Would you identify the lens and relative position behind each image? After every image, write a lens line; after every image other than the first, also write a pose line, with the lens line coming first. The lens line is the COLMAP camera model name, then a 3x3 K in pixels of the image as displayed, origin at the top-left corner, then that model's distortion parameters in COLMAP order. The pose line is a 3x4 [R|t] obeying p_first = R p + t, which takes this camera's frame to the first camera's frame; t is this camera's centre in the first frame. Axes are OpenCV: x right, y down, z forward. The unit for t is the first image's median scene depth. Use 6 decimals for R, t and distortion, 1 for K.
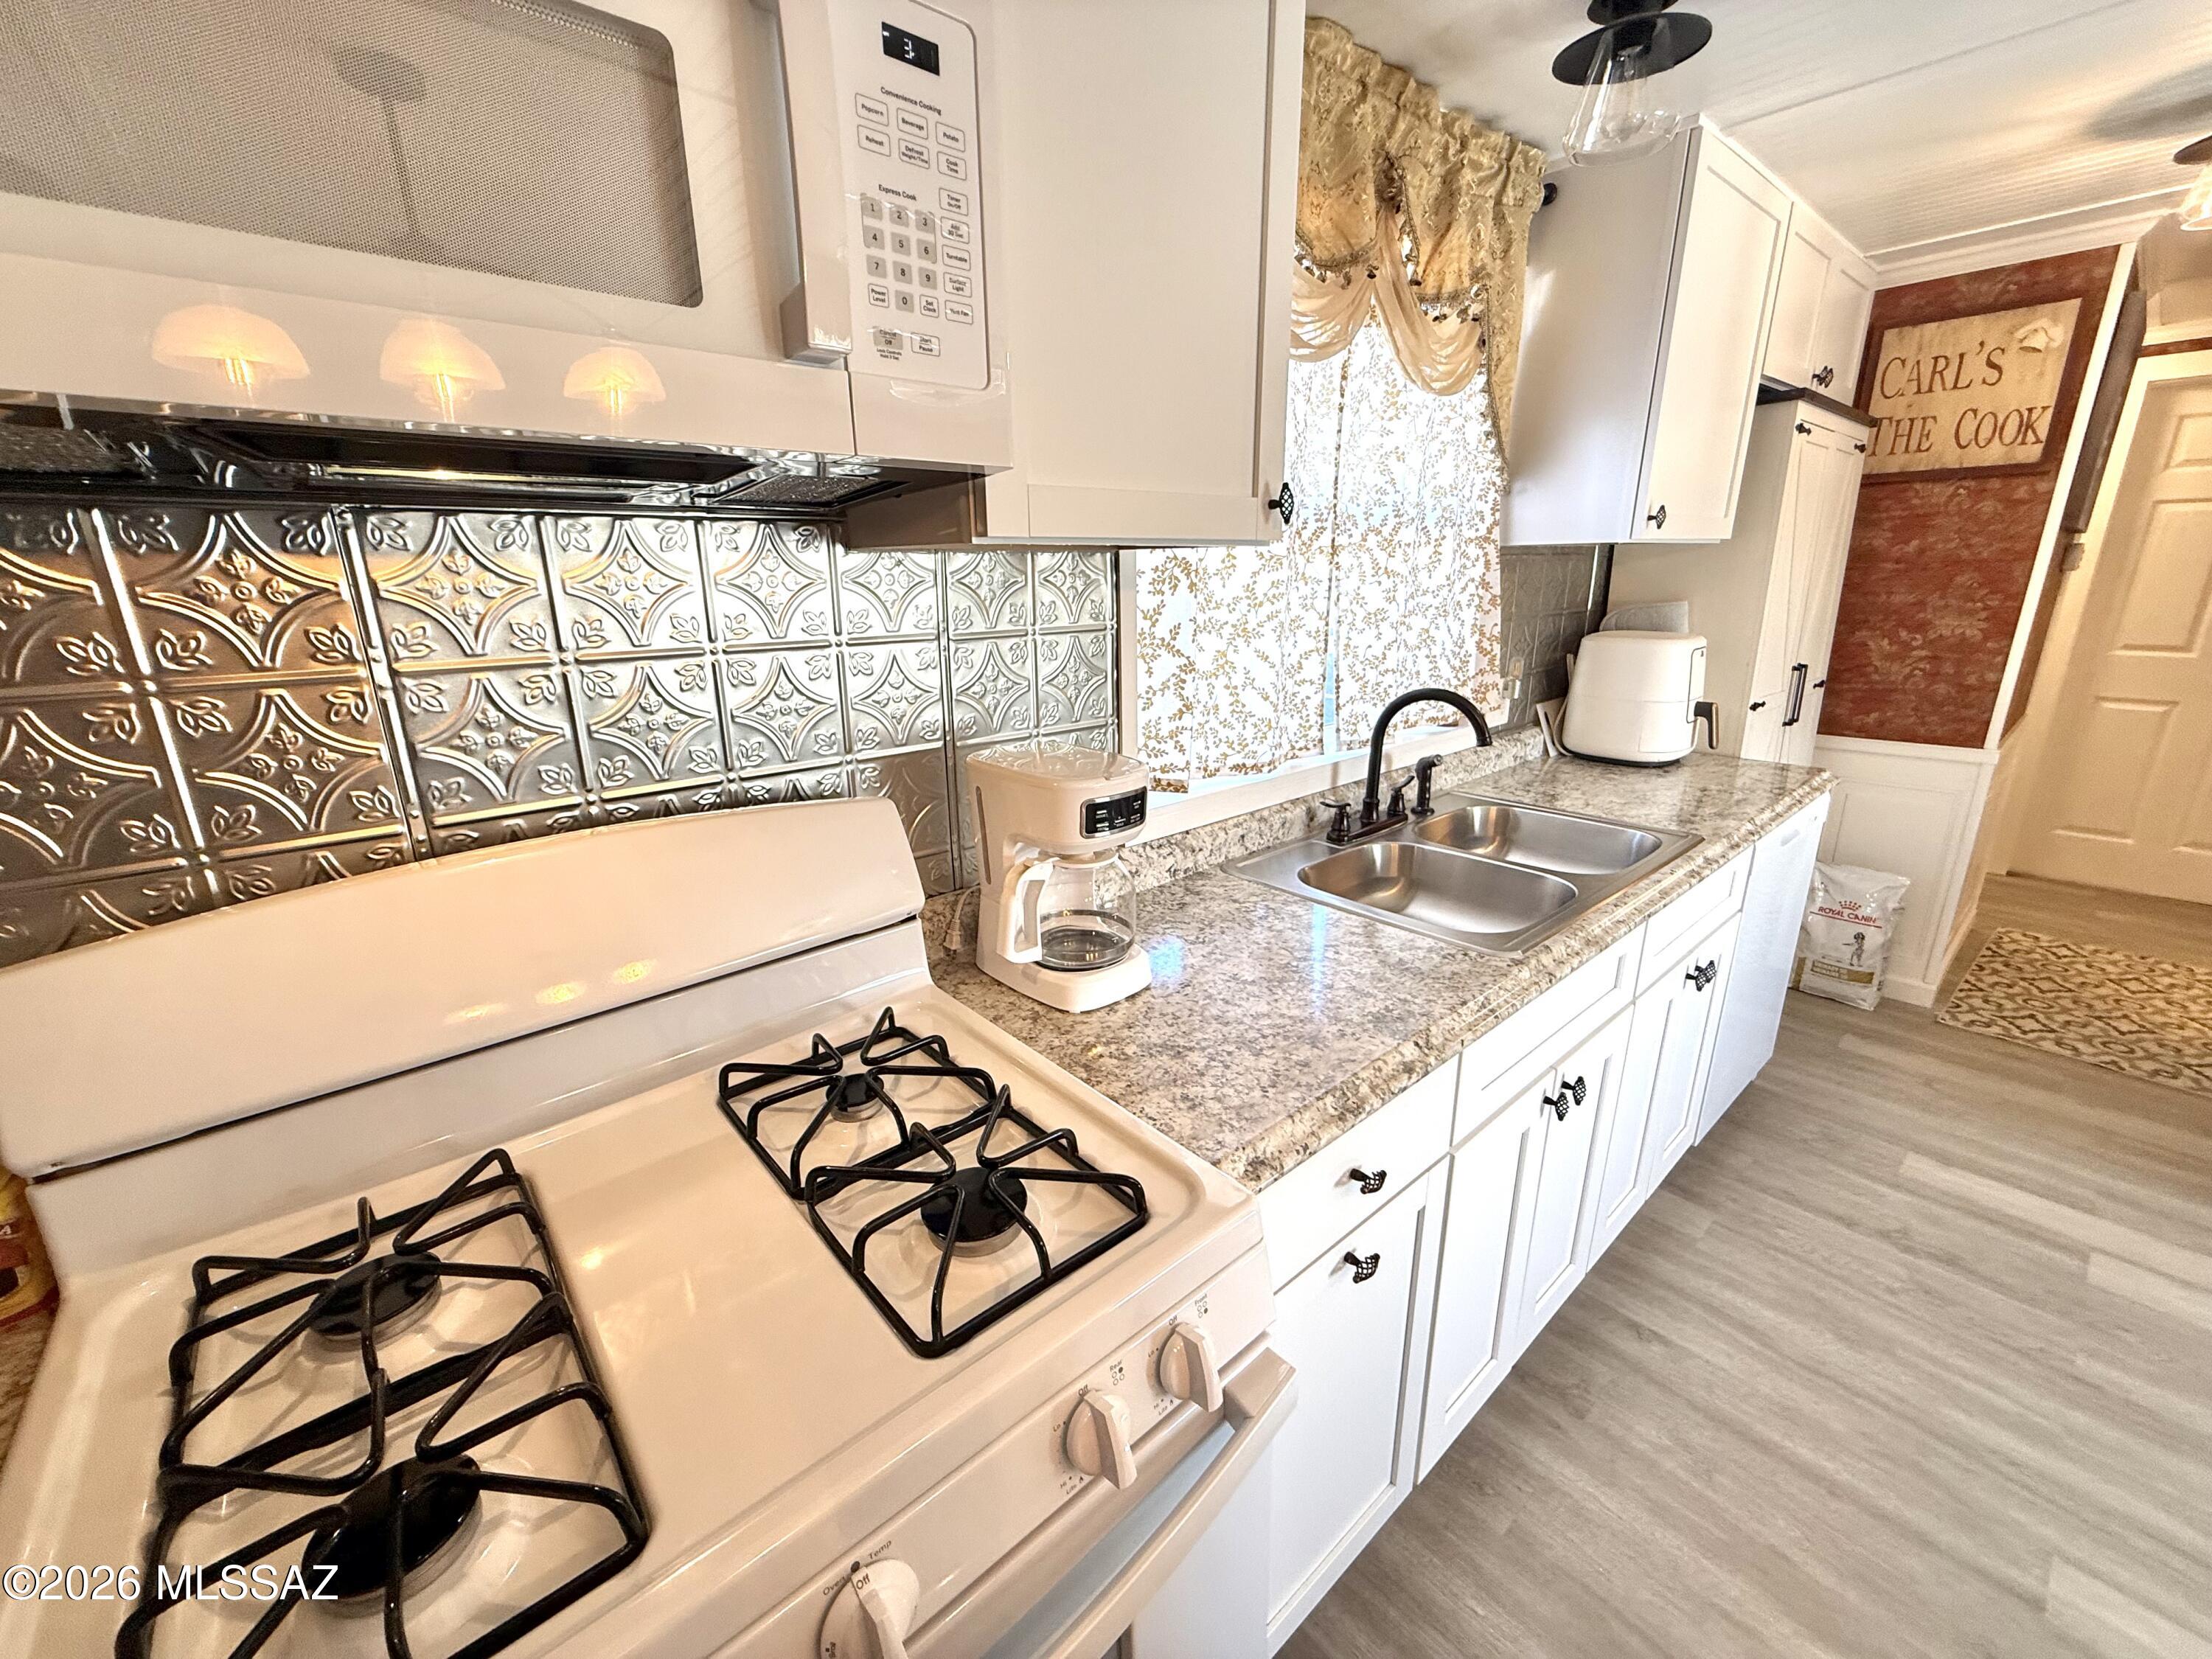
lens RADIAL K [[883.7, 0, 1106.0], [0, 883.7, 829.5], [0, 0, 1]] dist [0.000447, -0.000116]
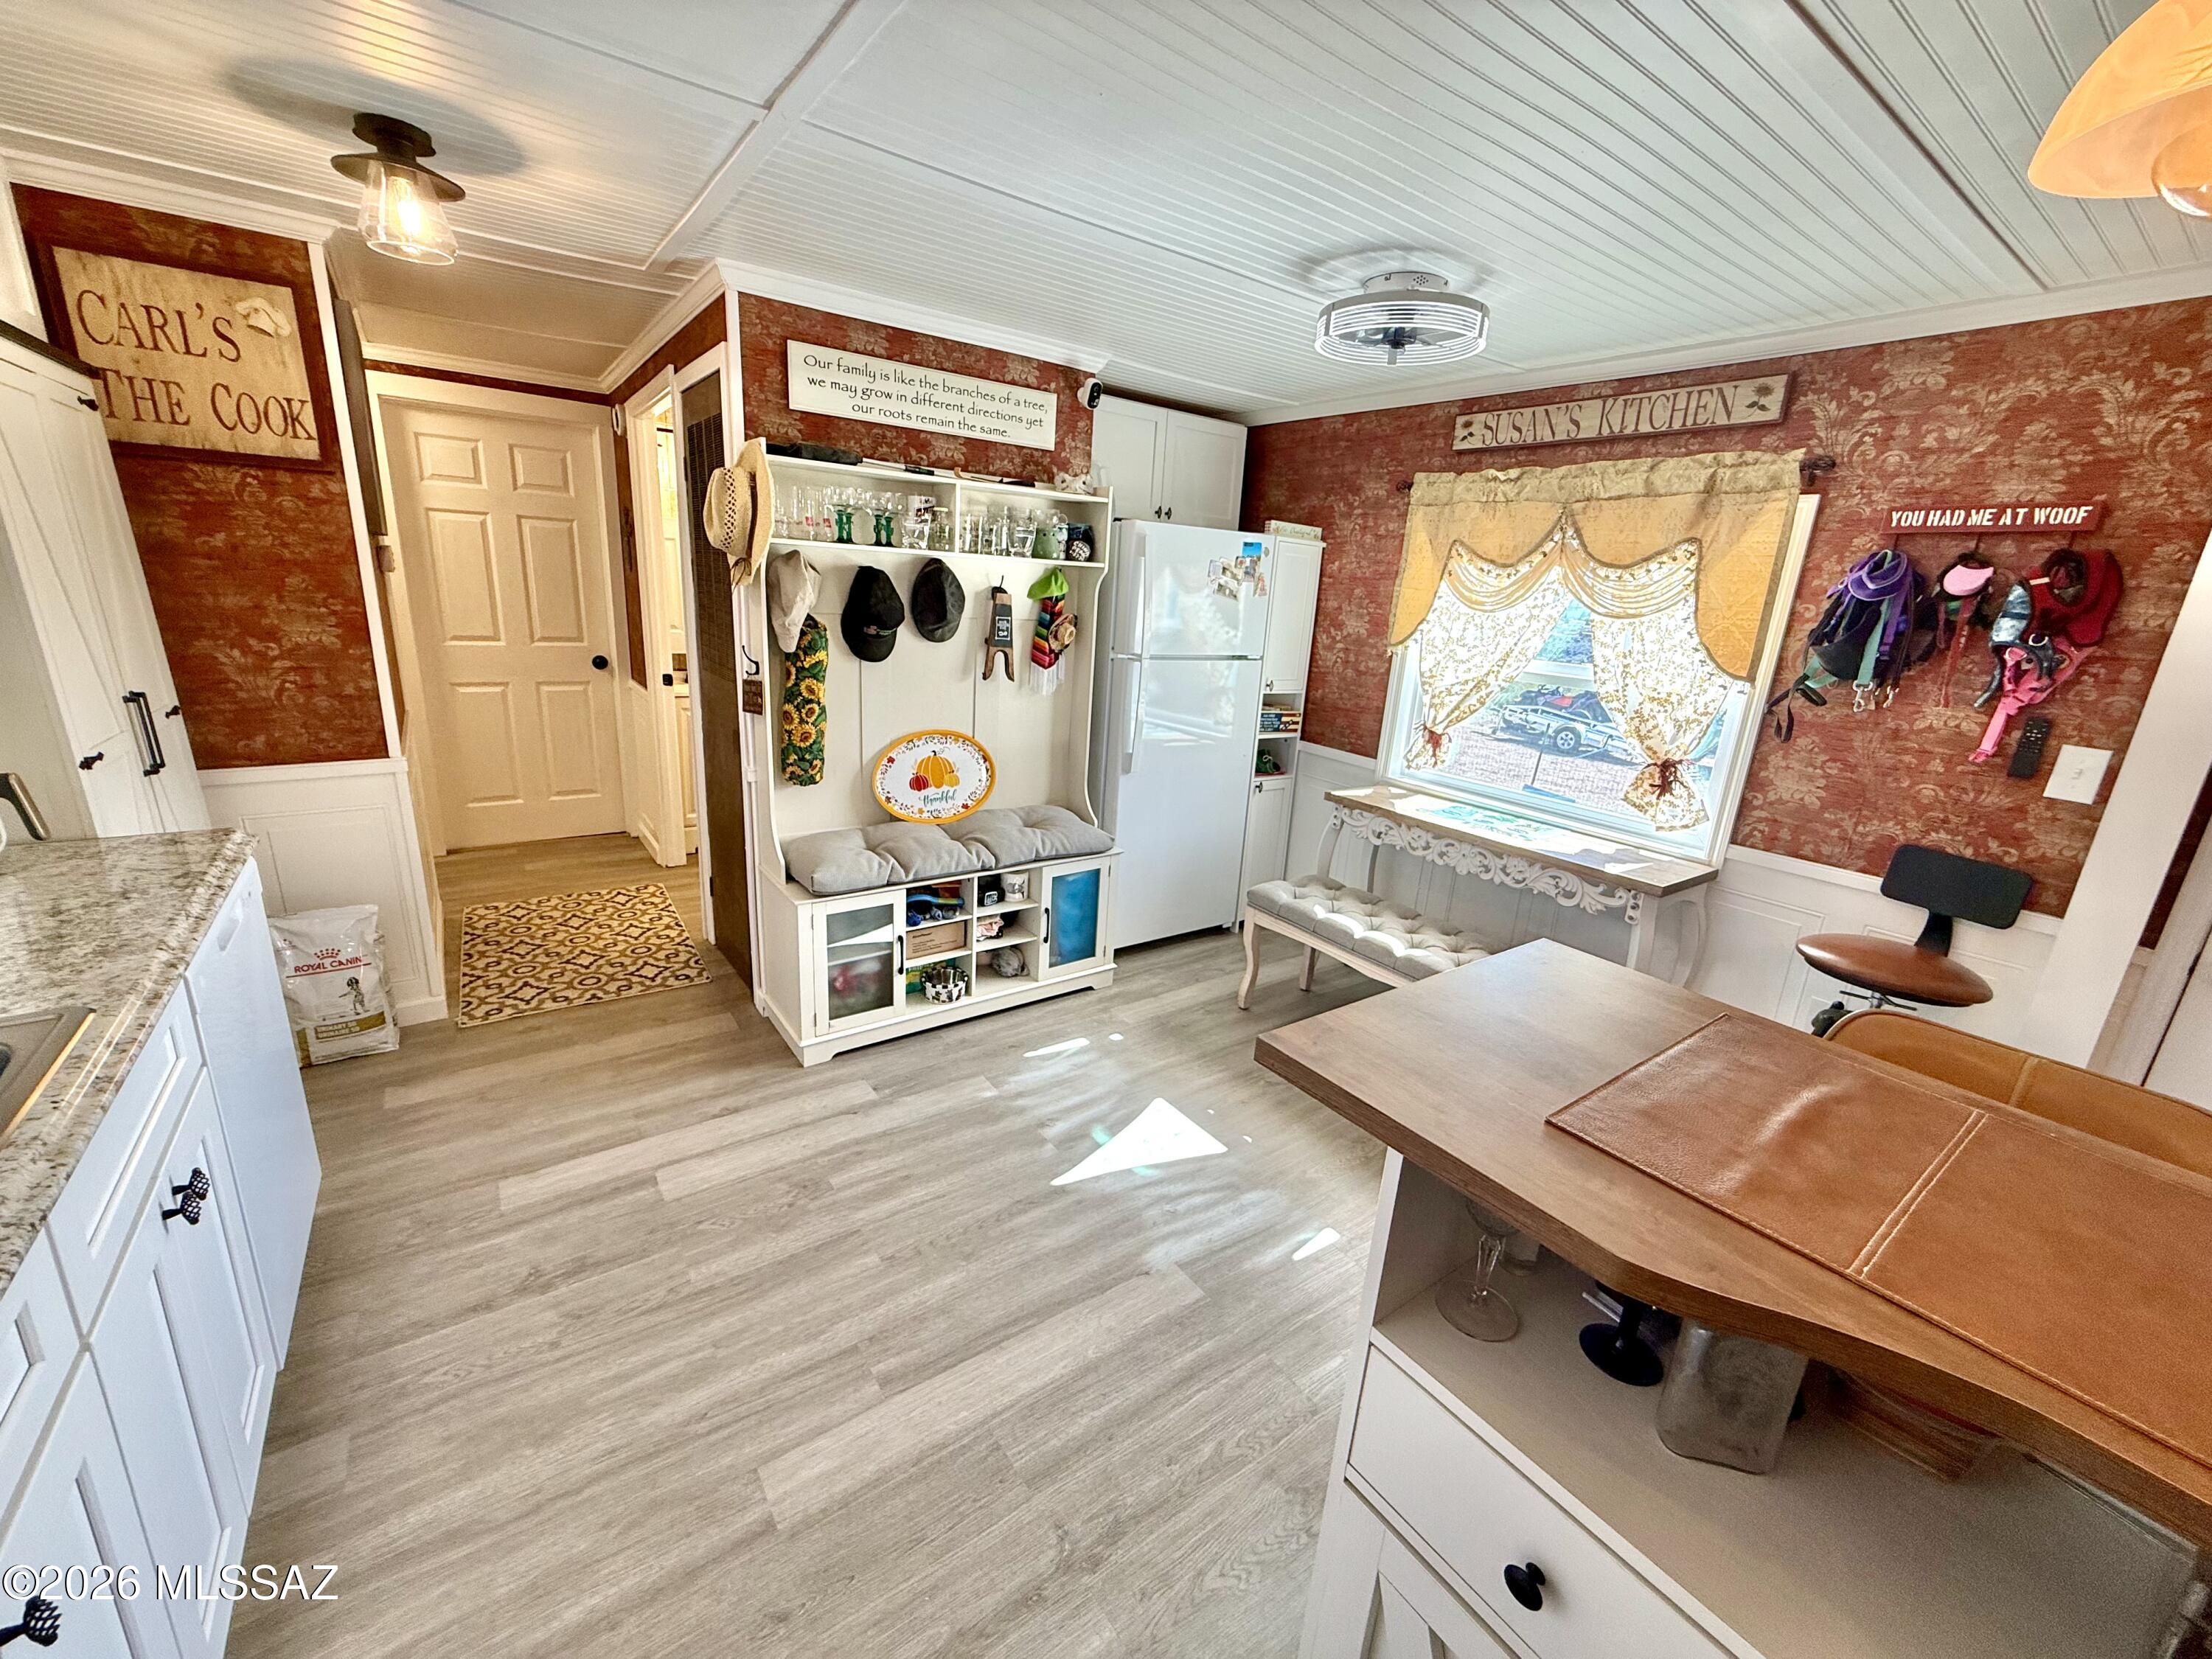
lens RADIAL K [[883.7, 0, 1106.0], [0, 883.7, 829.5], [0, 0, 1]] dist [0.000447, -0.000116]
pose [[0.085617, -0.250392, 0.964351, 0.143551], [0.223548, 0.948055, 0.226313, -0.084175], [-0.970925, 0.196202, 0.137144, 0.164040]]
